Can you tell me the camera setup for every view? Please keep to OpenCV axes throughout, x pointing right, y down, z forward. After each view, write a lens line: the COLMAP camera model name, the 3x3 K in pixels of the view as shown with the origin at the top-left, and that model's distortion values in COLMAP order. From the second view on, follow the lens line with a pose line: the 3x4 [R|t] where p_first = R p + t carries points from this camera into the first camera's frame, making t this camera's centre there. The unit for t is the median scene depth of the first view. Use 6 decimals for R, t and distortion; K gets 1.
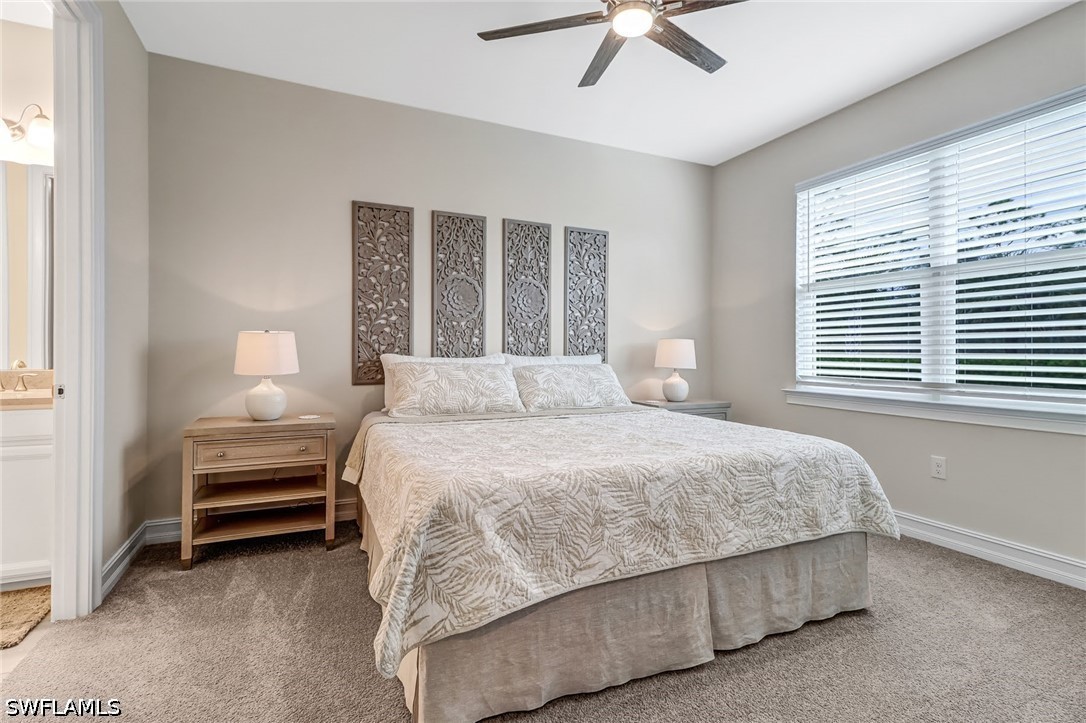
lens RADIAL K [[519.8, 0, 529.6], [0, 519.8, 357.5], [0, 0, 1]] dist [0.001216, -0.000958]
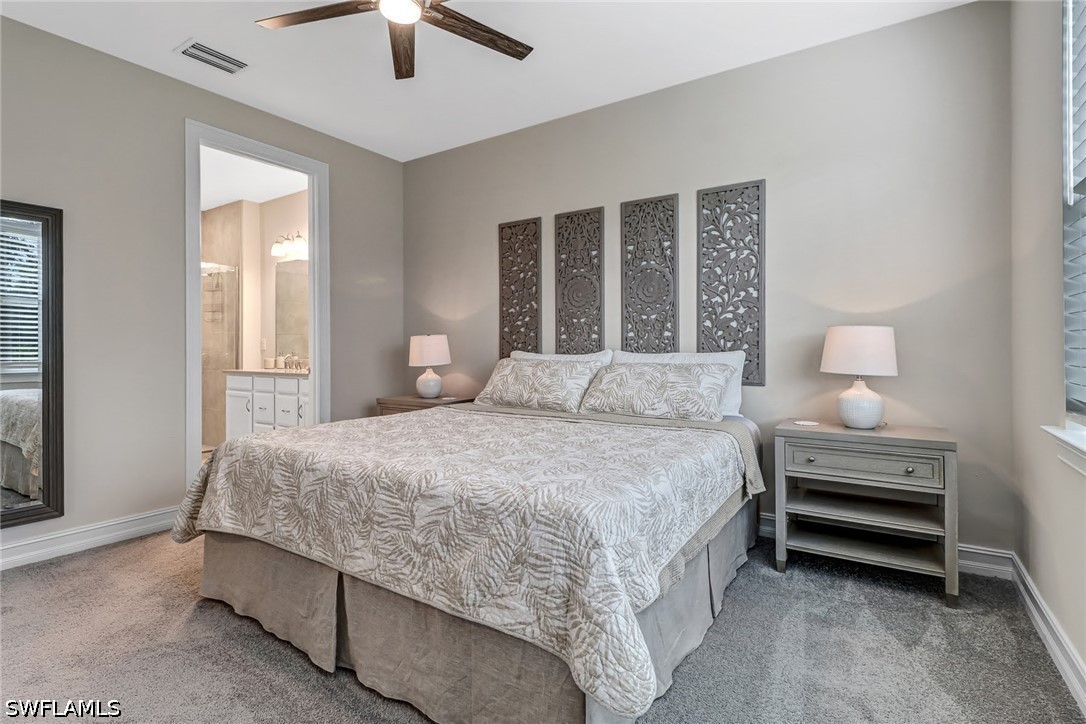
lens RADIAL K [[519.8, 0, 528.6], [0, 519.8, 344.1], [0, 0, 1]] dist [0.001216, -0.000958]
pose [[0.522058, -0.011991, -0.852826, 0.719725], [-0.000538, 0.999896, -0.014388, -0.004985], [0.852910, 0.007970, 0.521997, 0.425312]]
